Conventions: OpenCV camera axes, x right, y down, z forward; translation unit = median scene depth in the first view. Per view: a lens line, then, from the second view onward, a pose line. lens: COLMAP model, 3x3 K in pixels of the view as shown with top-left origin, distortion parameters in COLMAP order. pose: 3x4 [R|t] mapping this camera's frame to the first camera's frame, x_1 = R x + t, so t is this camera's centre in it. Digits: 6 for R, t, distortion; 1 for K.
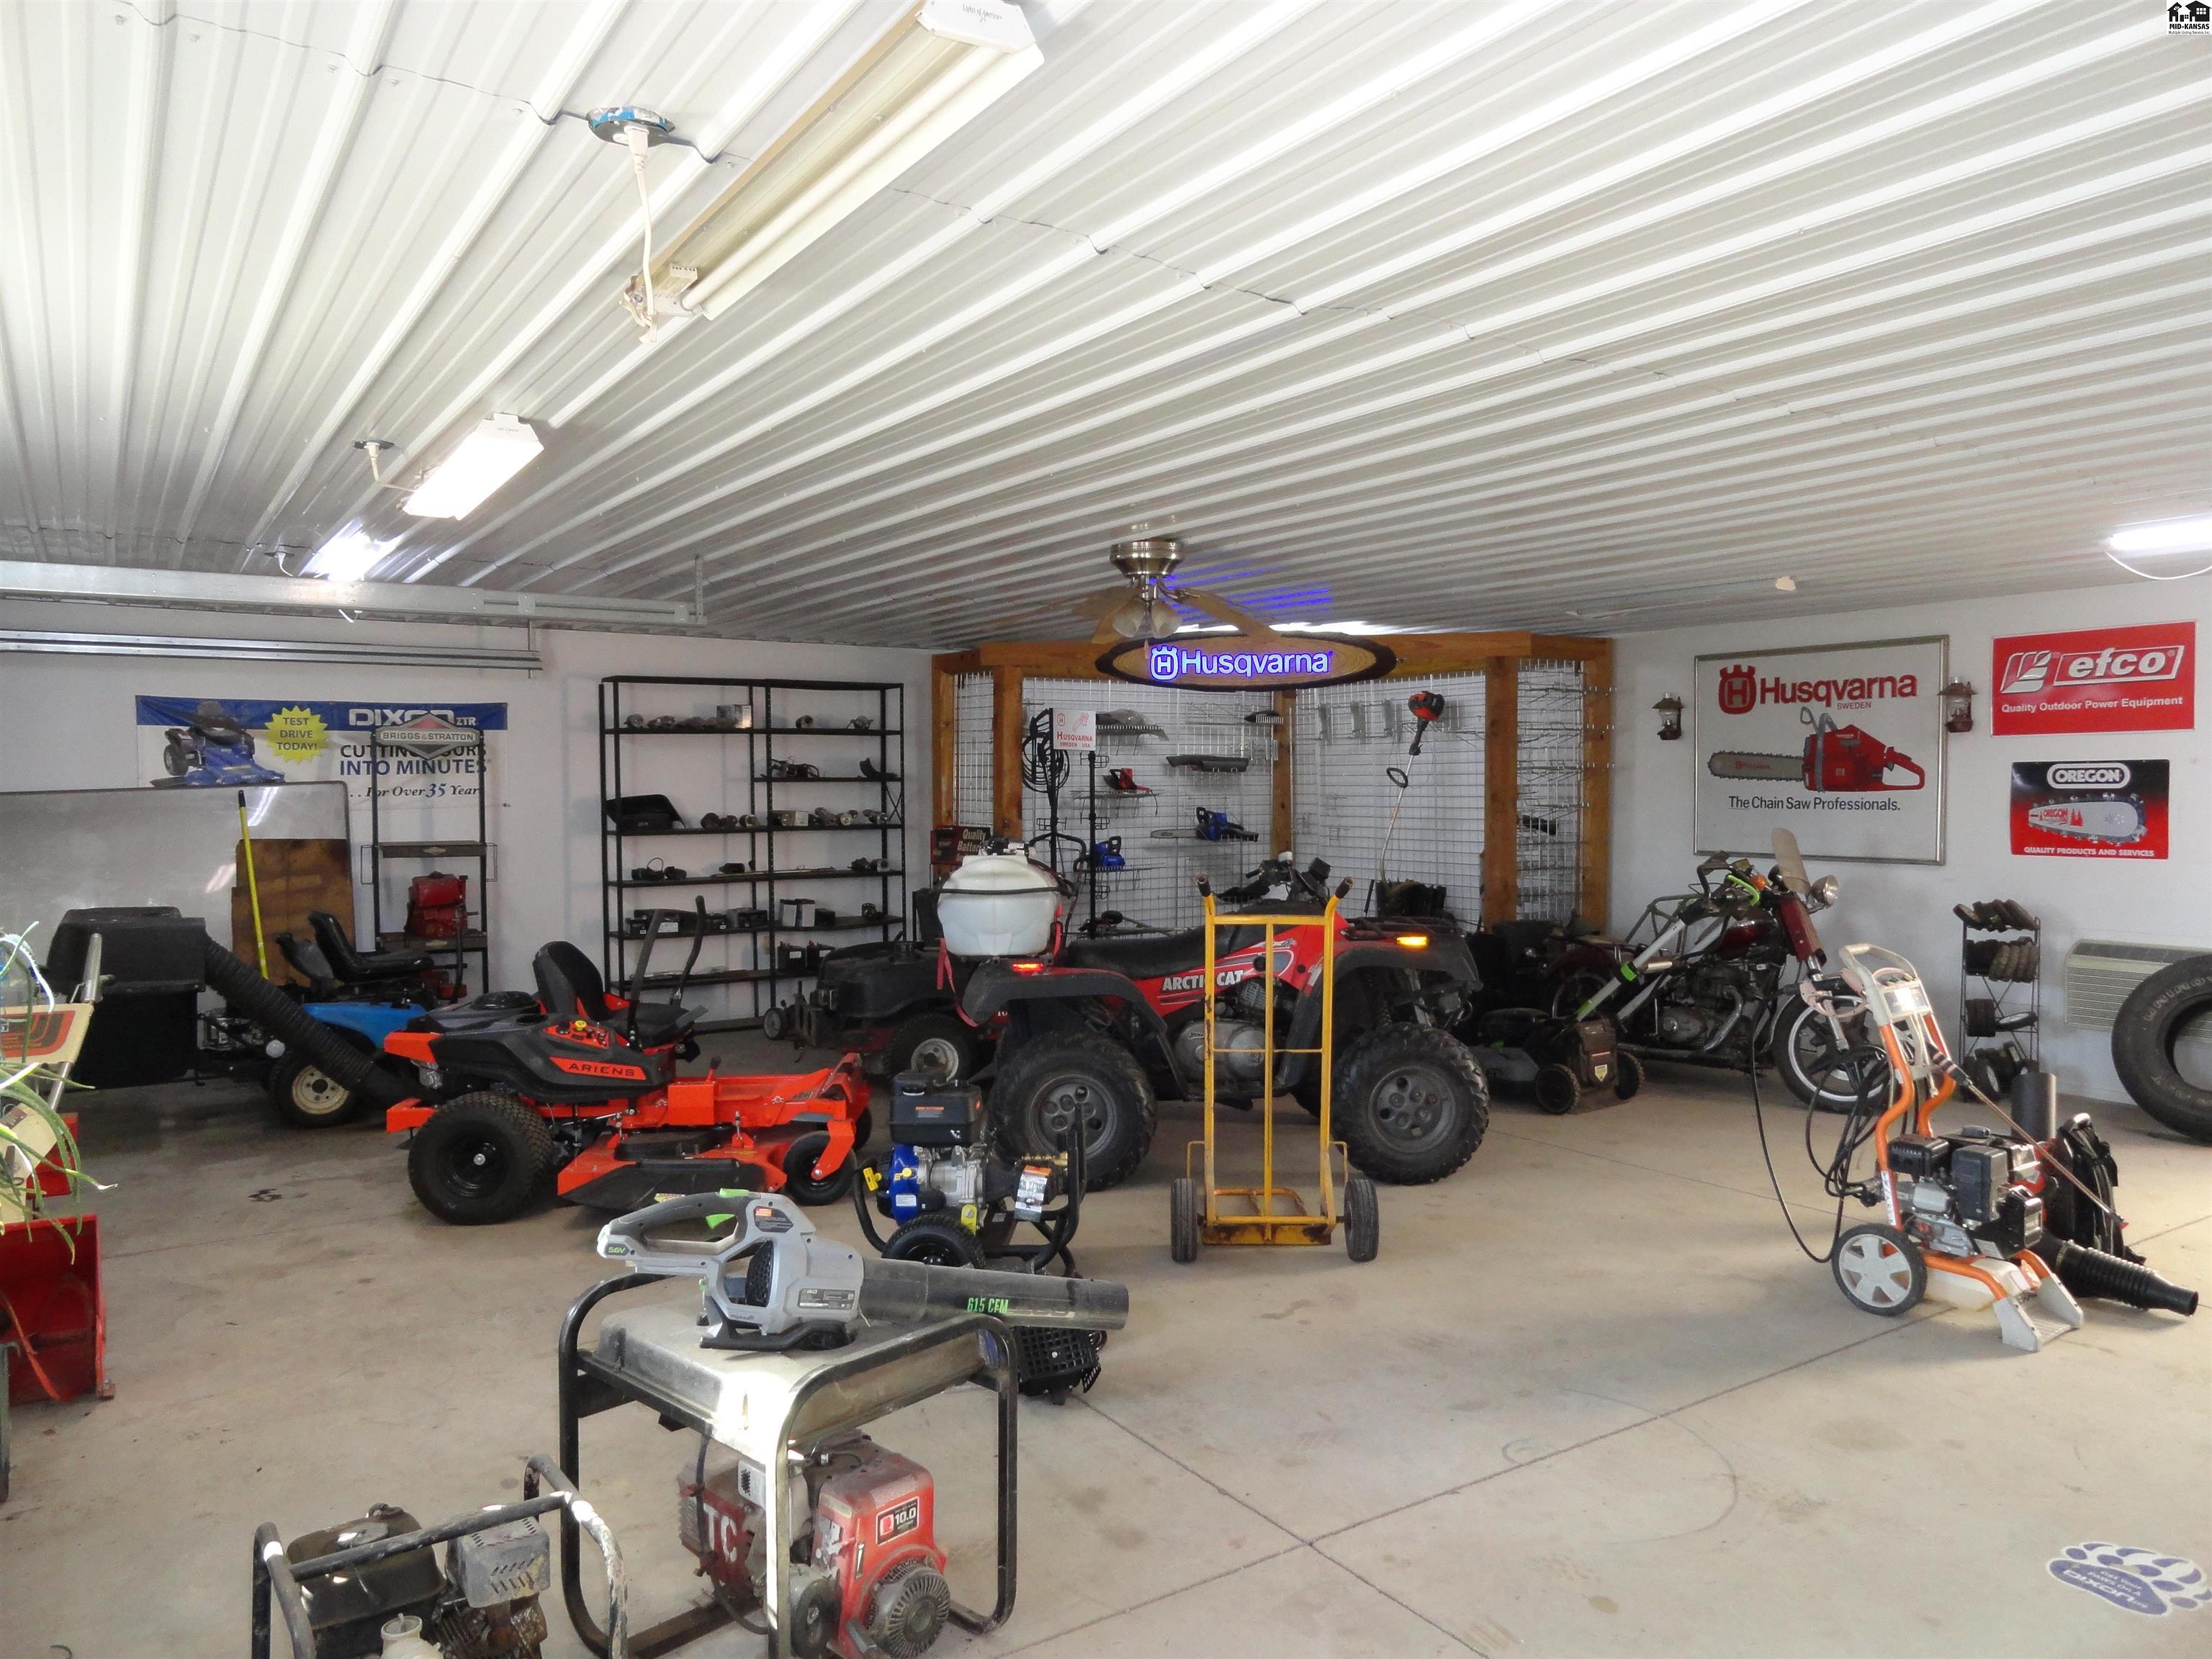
lens RADIAL K [[1529.6, 0, 1106.3], [0, 1529.6, 822.0], [0, 0, 1]] dist [0.001058, -0.001621]
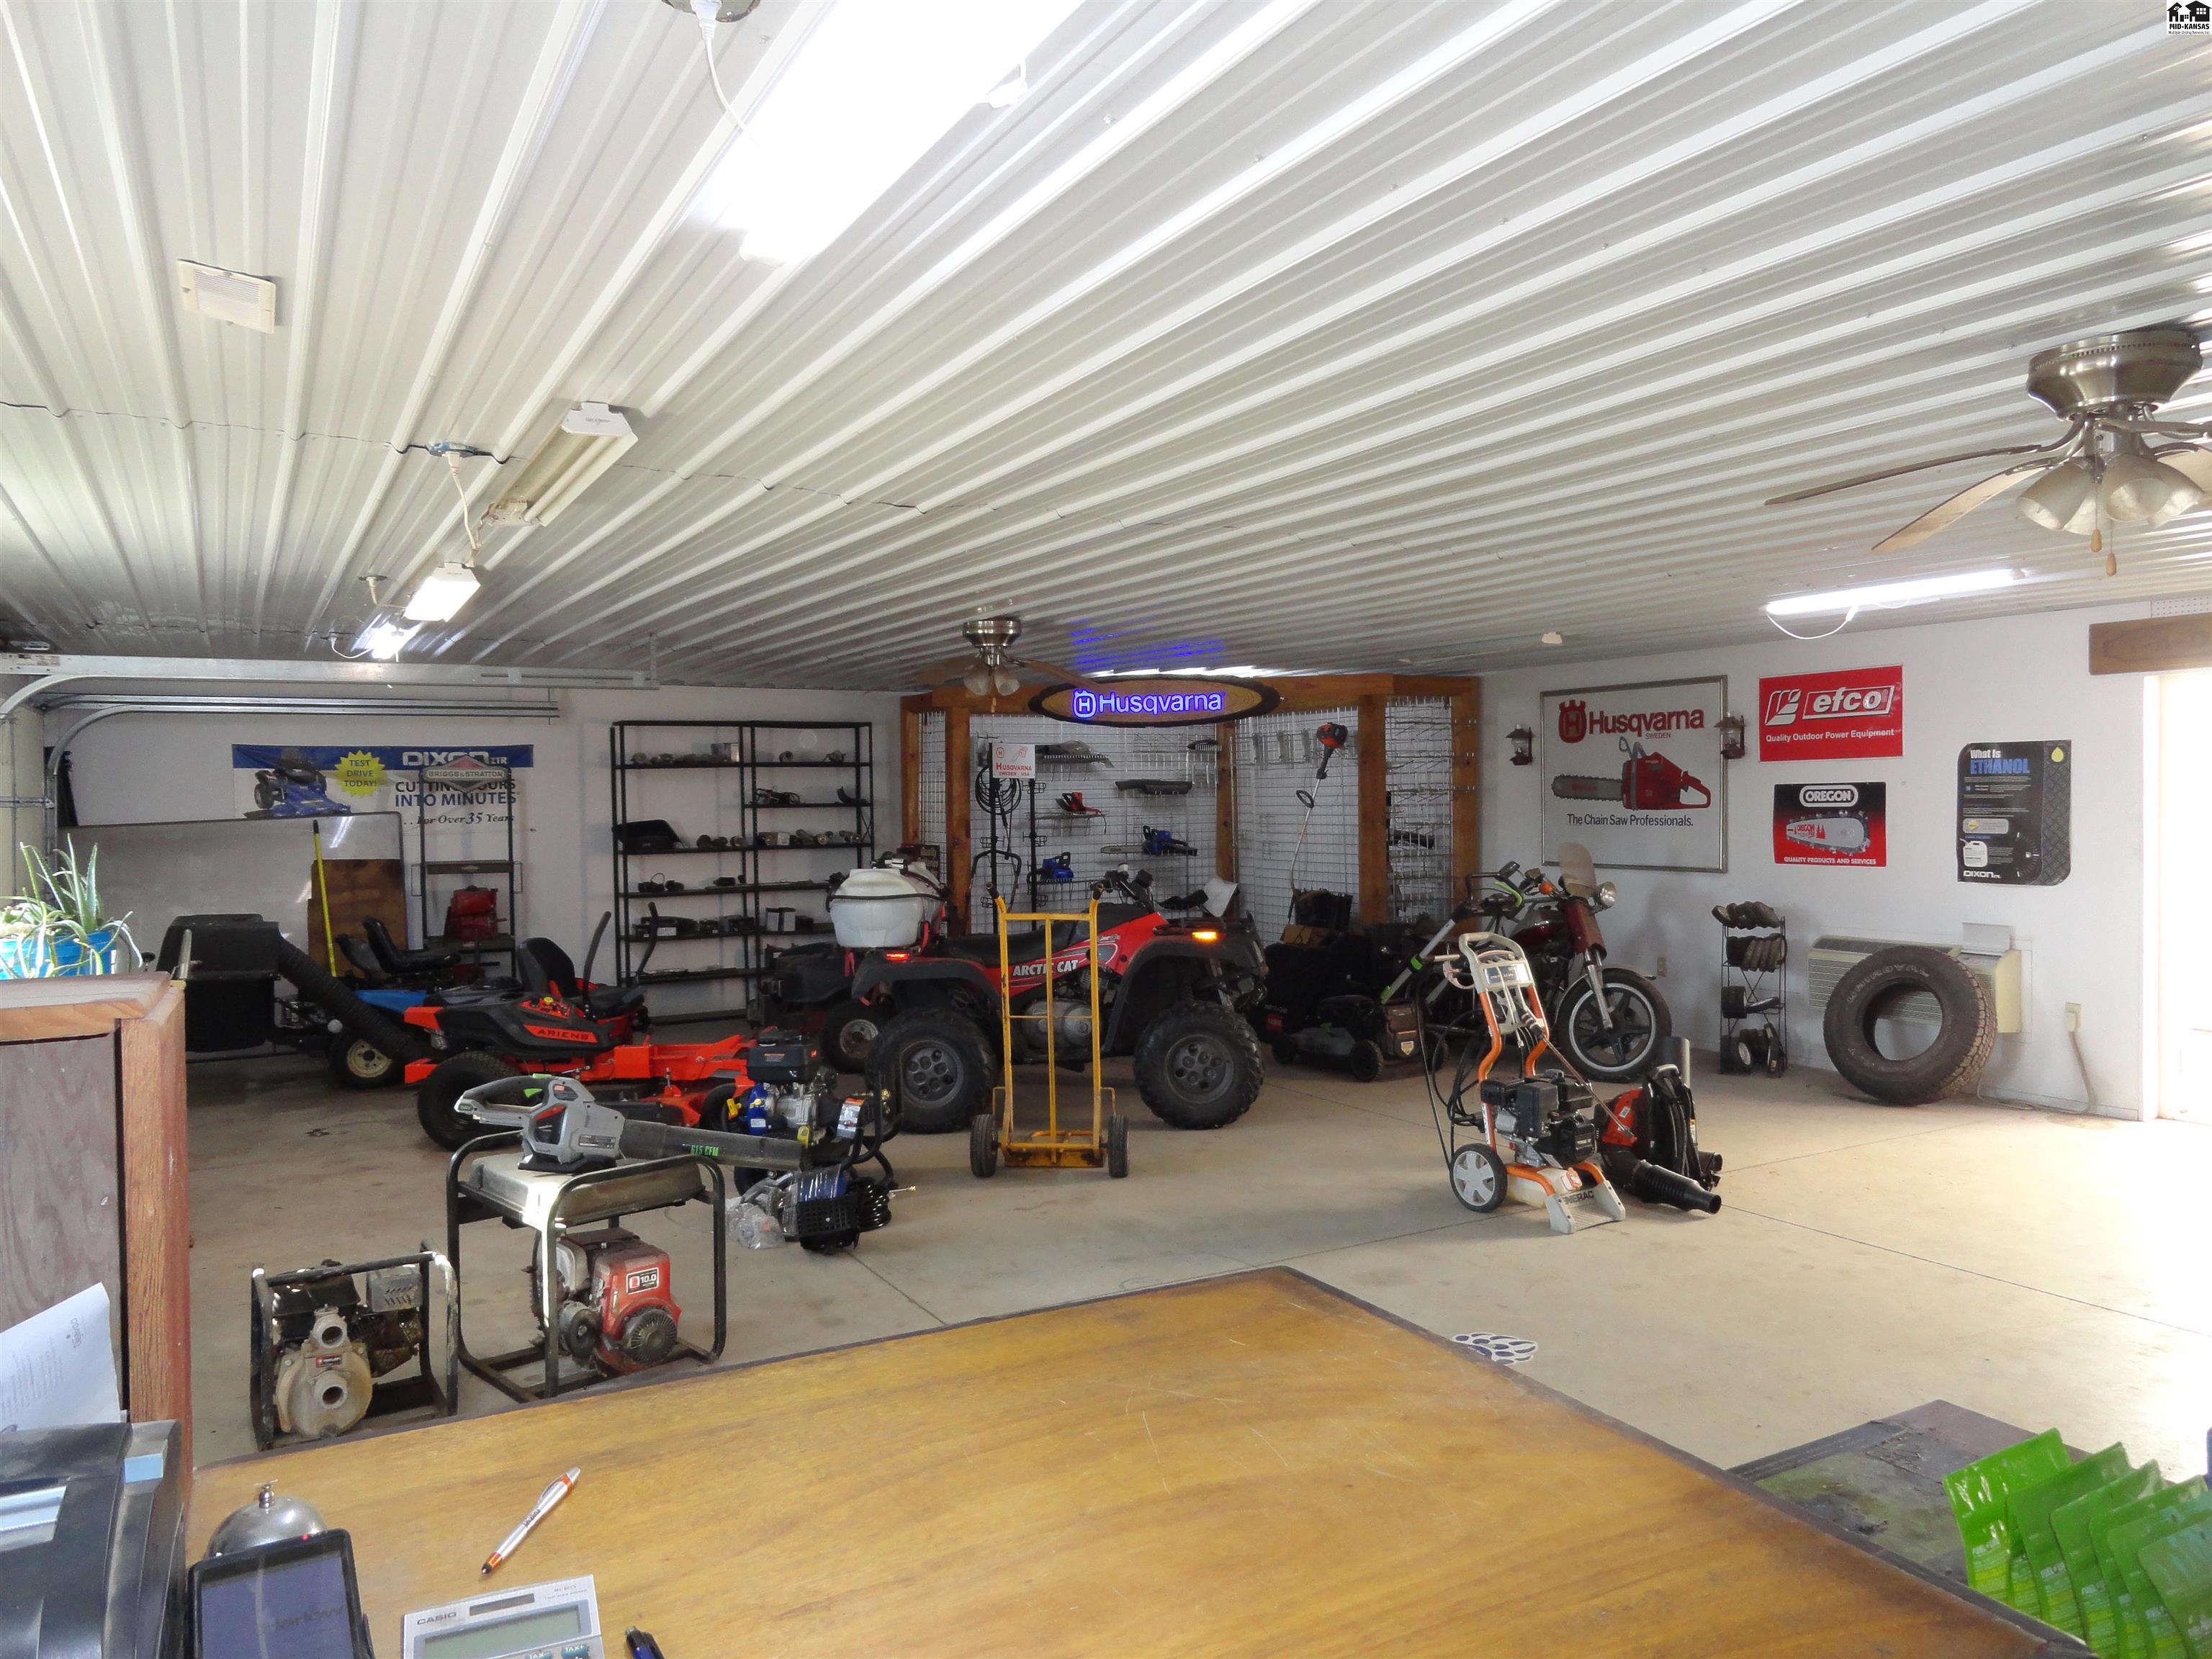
lens RADIAL K [[1529.6, 0, 1102.6], [0, 1529.6, 824.5], [0, 0, 1]] dist [0.001058, -0.001621]
pose [[0.997862, -0.007799, -0.064883, 0.201317], [0.007265, 0.999938, -0.008469, -0.002984], [0.064945, 0.007980, 0.997857, -0.256451]]
